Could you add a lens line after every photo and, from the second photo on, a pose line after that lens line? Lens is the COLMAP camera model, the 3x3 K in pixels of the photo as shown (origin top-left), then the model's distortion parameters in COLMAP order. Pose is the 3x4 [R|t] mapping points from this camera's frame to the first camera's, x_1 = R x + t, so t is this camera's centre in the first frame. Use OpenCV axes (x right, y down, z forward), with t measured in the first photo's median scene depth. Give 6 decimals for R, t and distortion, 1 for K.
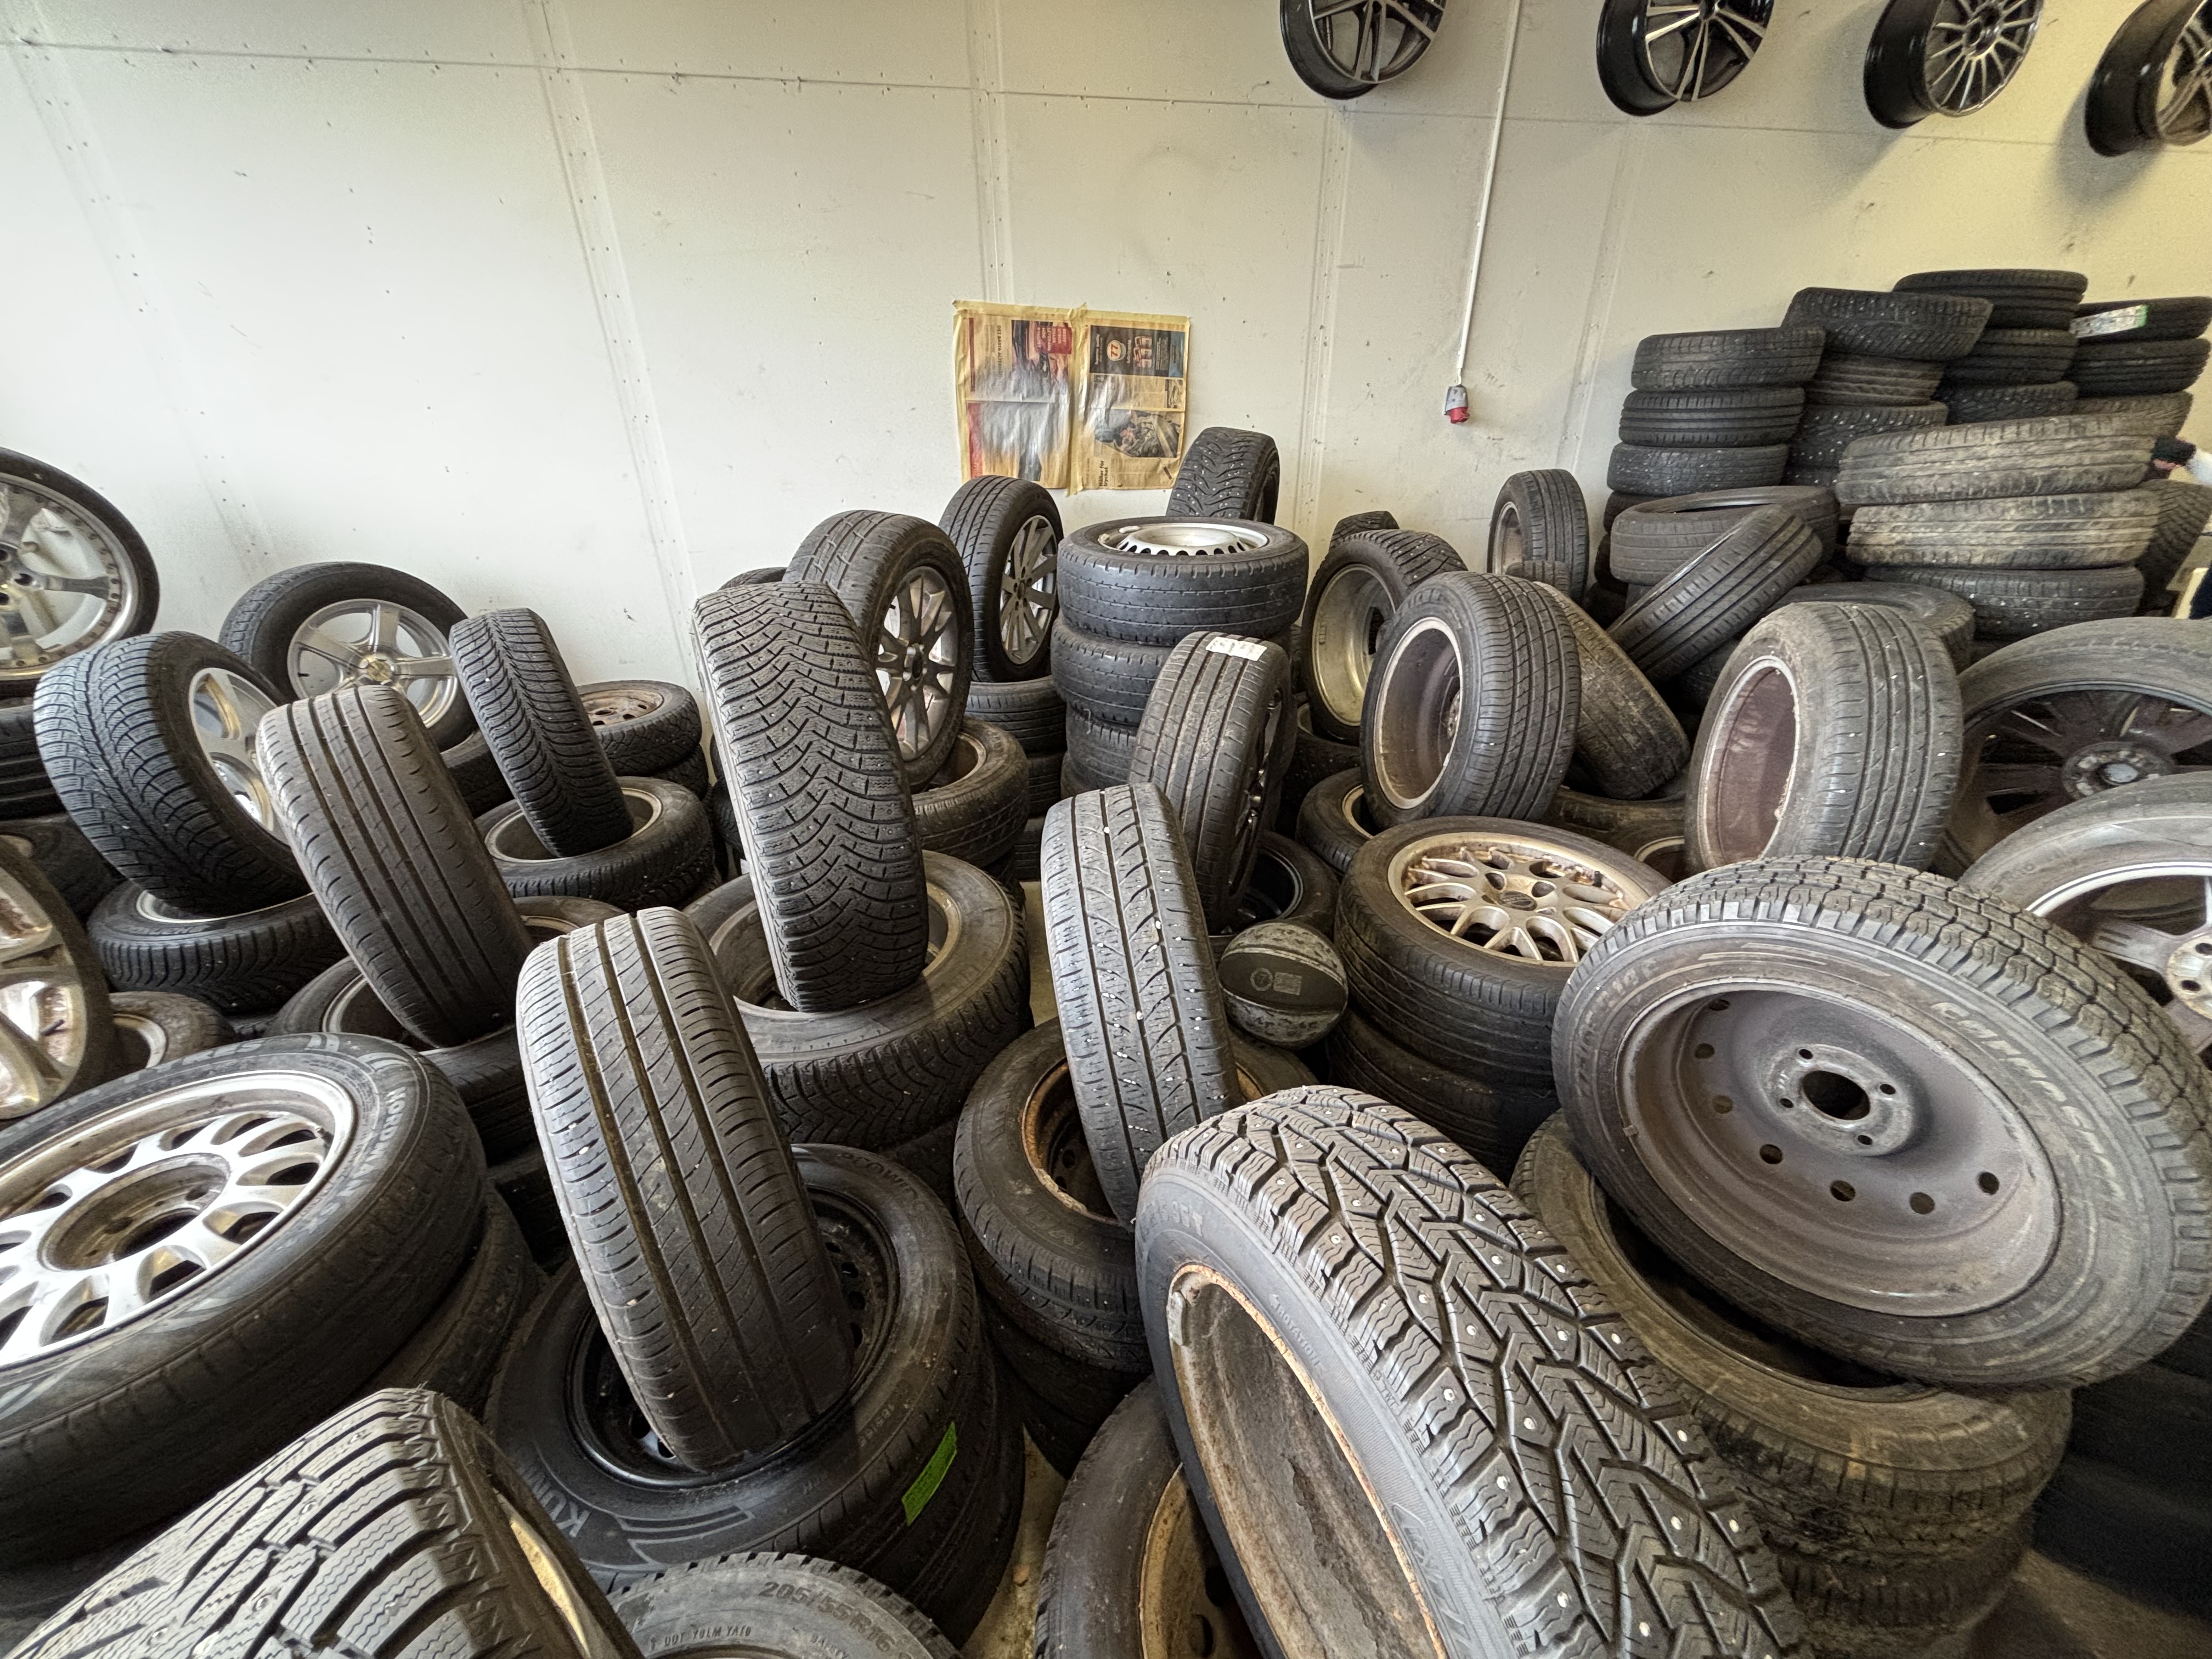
lens RADIAL K [[892.2, 0, 1105.4], [0, 892.2, 830.7], [0, 0, 1]] dist [-0.002393, 0.001112]
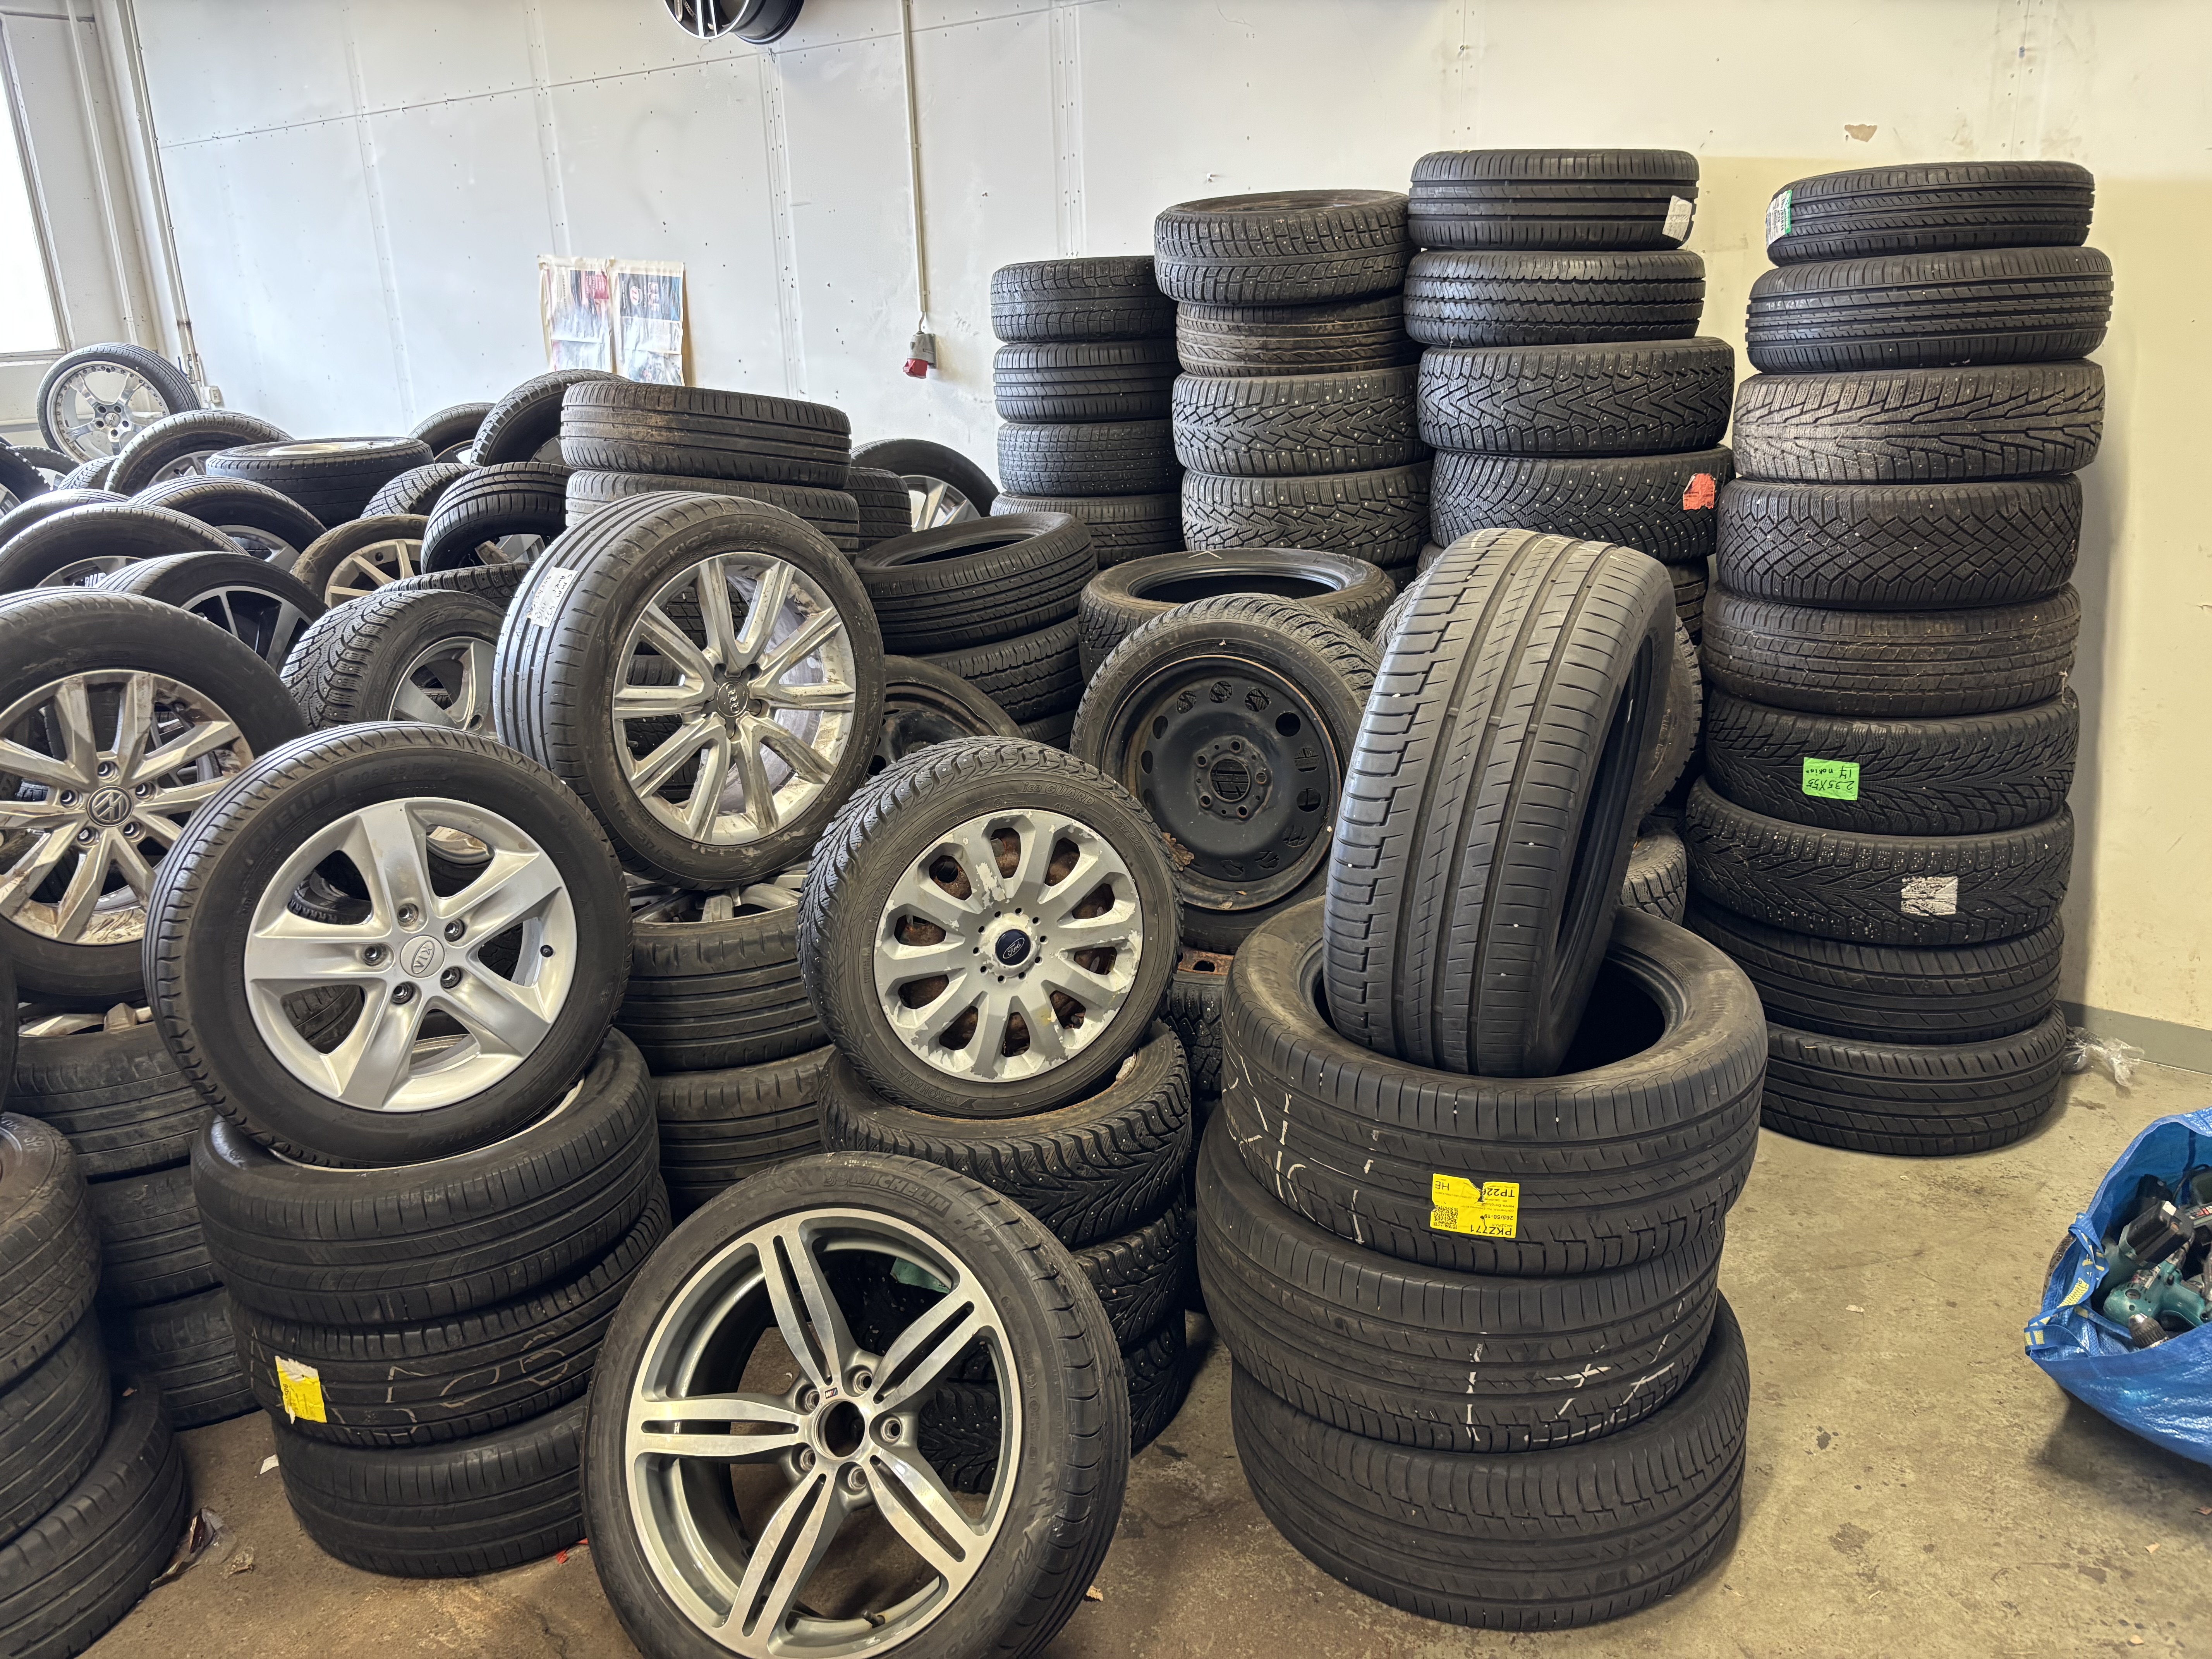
lens RADIAL K [[1675.2, 0, 1095.4], [0, 1675.2, 825.2], [0, 0, 1]] dist [0.039722, -0.049065]
pose [[0.610371, 0.237710, -0.755606, 2.920347], [-0.352853, 0.935632, 0.009314, -0.273115], [0.709184, 0.260933, 0.654960, 0.424293]]
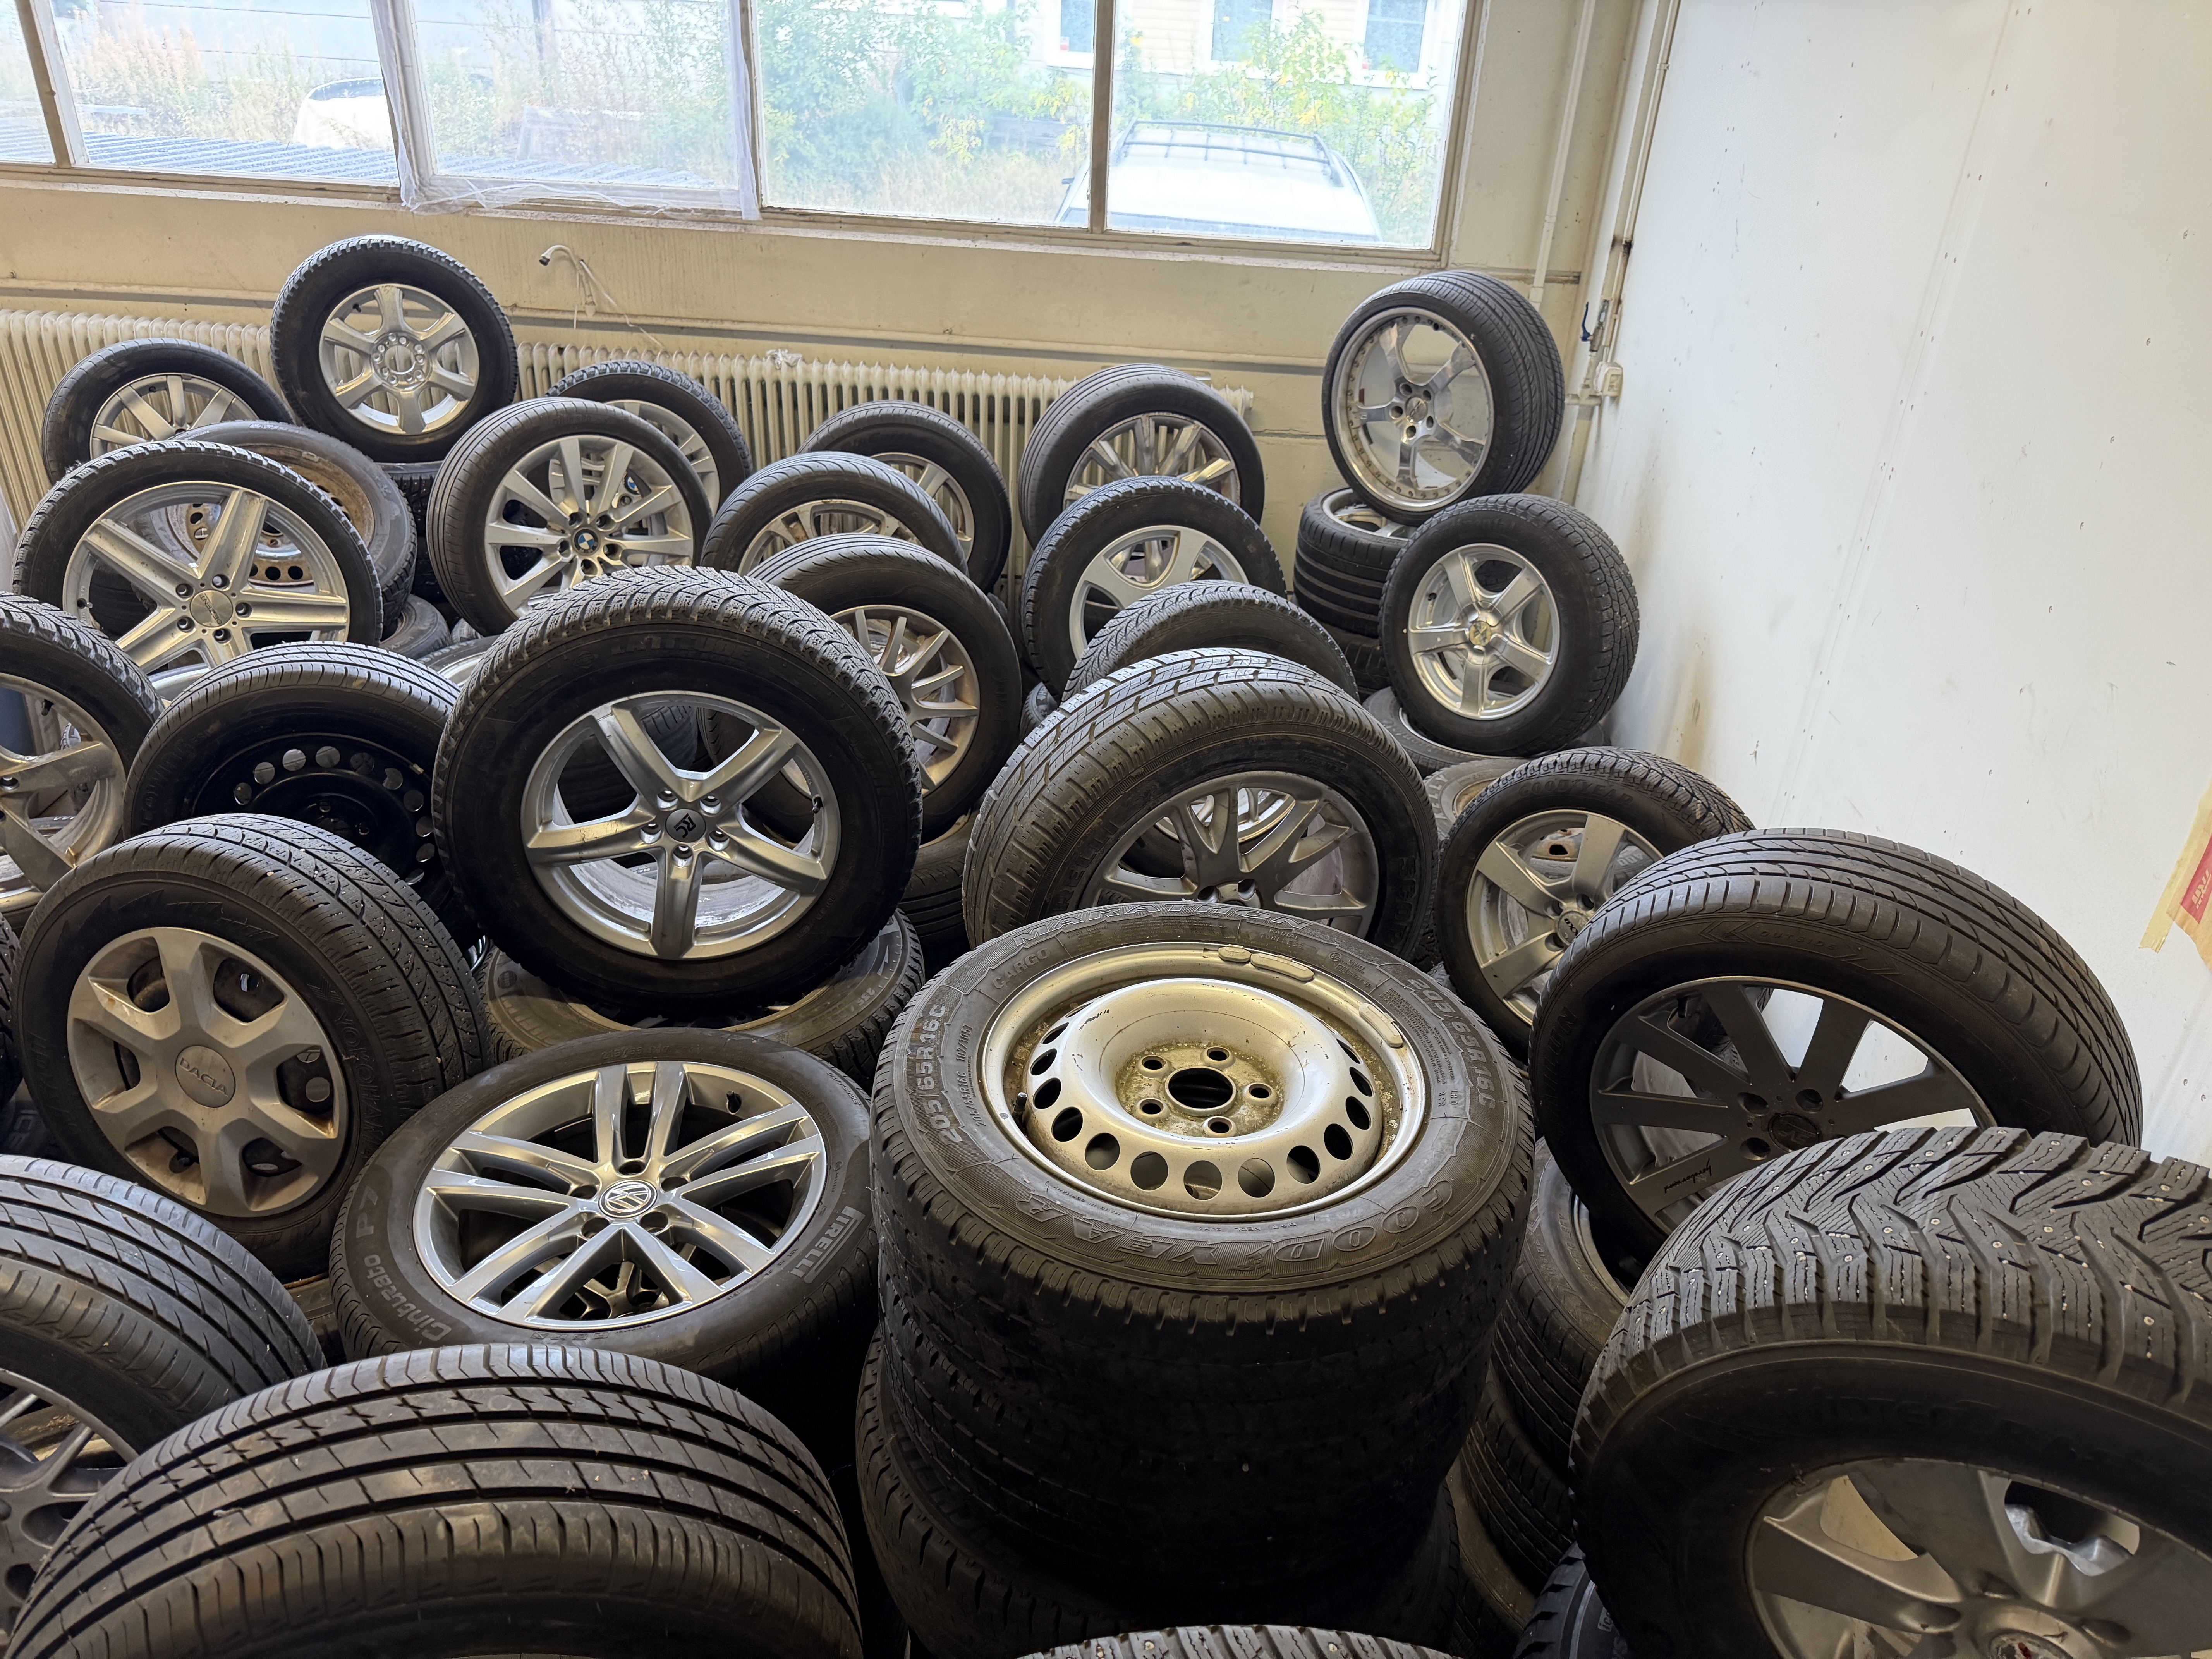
lens RADIAL K [[1565.8, 0, 1113.1], [0, 1565.8, 848.6], [0, 0, 1]] dist [0.031126, -0.038880]
pose [[-0.280707, 0.466951, -0.838546, 0.690283], [-0.498681, 0.675534, 0.543112, -0.824577], [0.820074, 0.570623, 0.043232, 0.997941]]
